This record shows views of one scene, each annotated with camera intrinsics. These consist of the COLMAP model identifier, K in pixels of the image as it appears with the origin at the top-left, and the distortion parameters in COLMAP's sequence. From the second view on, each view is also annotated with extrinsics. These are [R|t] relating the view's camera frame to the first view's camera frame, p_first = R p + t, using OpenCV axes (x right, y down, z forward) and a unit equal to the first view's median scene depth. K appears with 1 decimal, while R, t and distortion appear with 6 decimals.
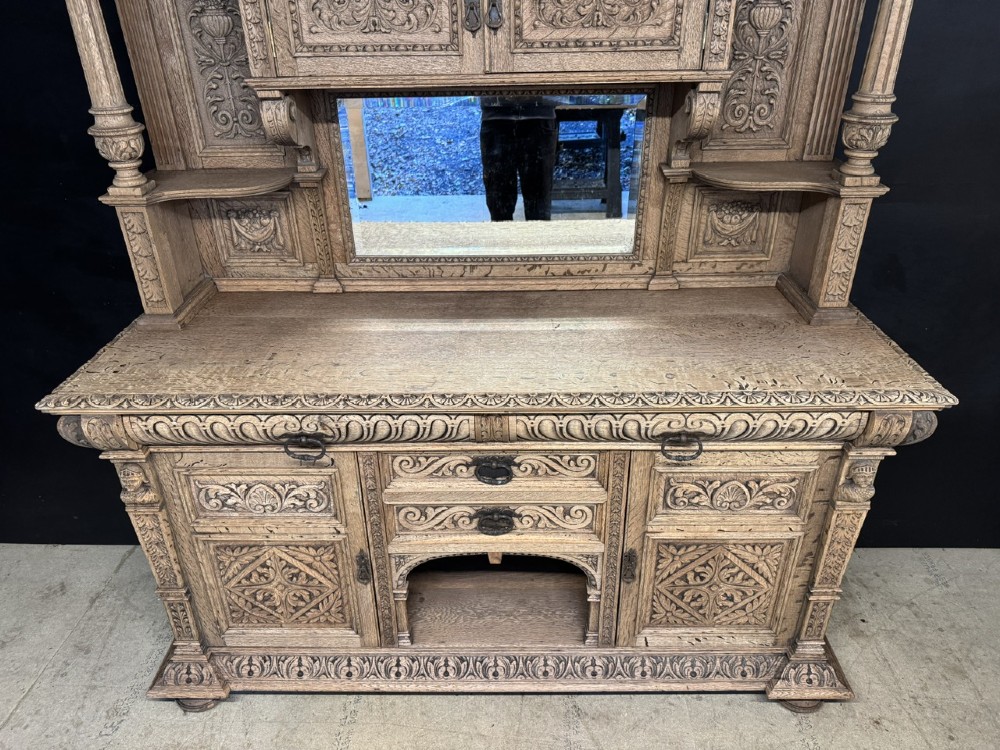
lens RADIAL K [[701.9, 0, 500.0], [0, 701.9, 380.3], [0, 0, 1]] dist [0.031496, -0.046906]
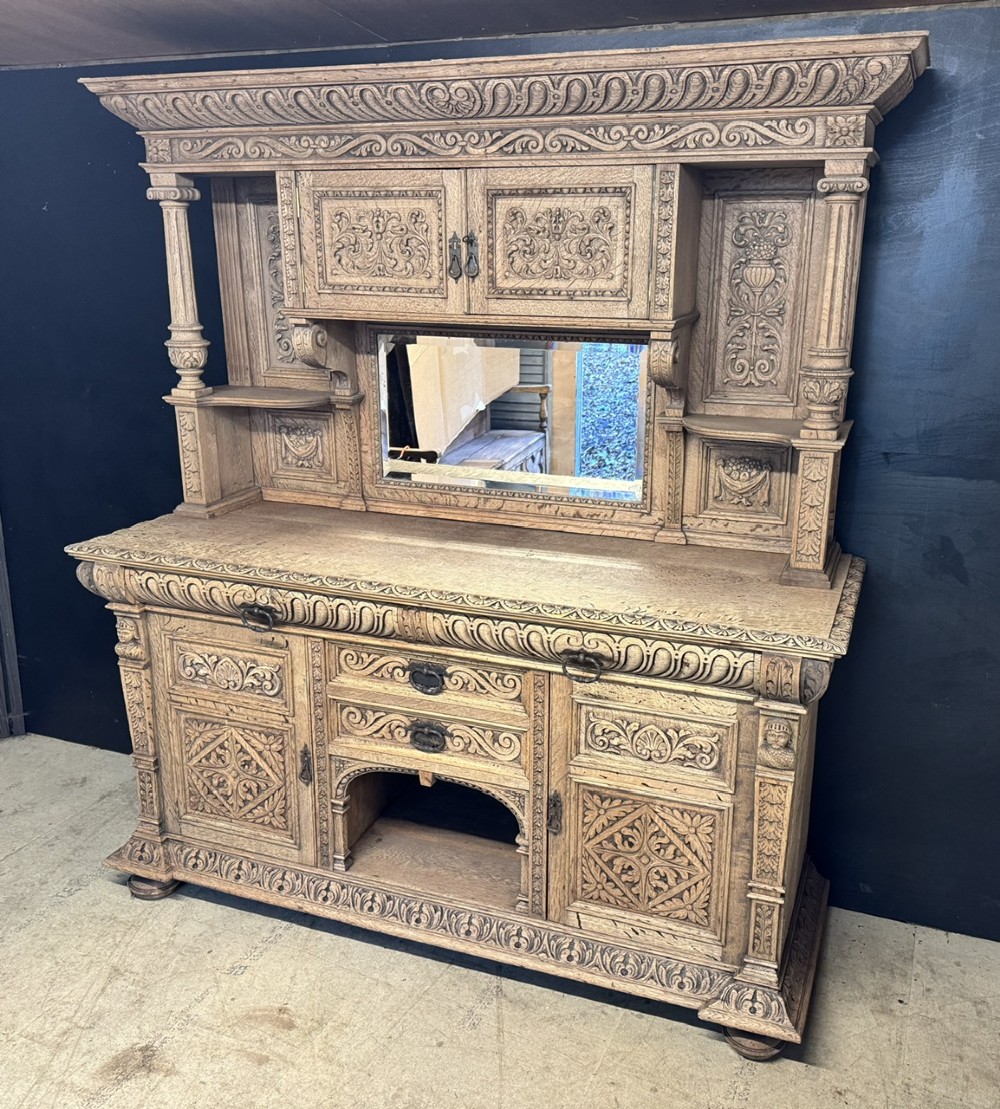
lens RADIAL K [[1017.1, 0, 535.2], [0, 1017.1, 559.0], [0, 0, 1]] dist [0.041055, 0.000000]
pose [[0.943825, 0.117347, -0.308907, 0.537144], [-0.180676, 0.965971, -0.185082, 0.193272], [0.276677, 0.230497, 0.932910, -0.342554]]
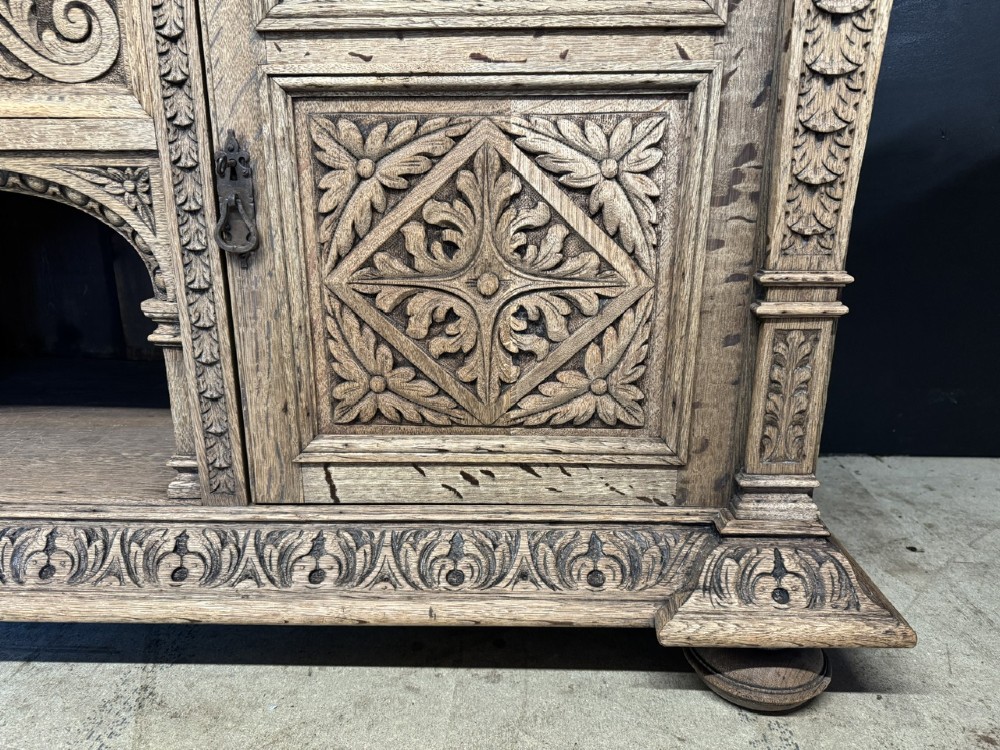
lens RADIAL K [[701.9, 0, 495.2], [0, 701.9, 374.3], [0, 0, 1]] dist [0.031496, -0.046906]
pose [[0.999749, 0.021057, -0.007702, 0.317177], [-0.022228, 0.975811, -0.217481, 0.421896], [0.002936, 0.217598, 0.976034, 0.678861]]
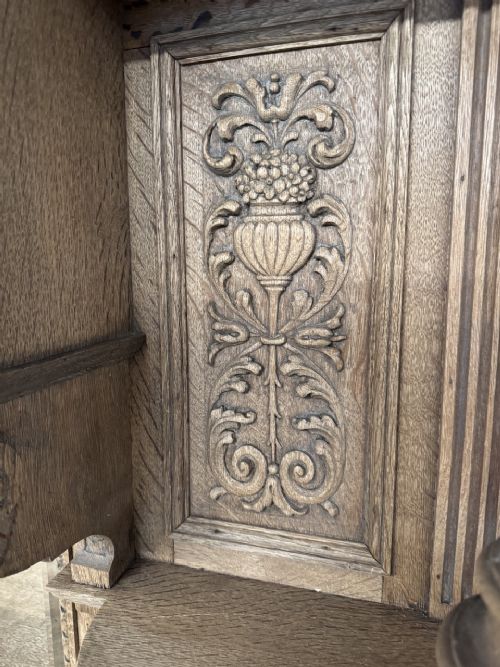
lens RADIAL K [[468.2, 0, 252.7], [0, 468.2, 330.8], [0, 0, 1]] dist [0.031496, -0.046906]
pose [[0.956905, 0.051721, -0.285757, 0.412626], [-0.152663, 0.926664, -0.343494, -0.356660], [0.247035, 0.372316, 0.894626, 0.731503]]
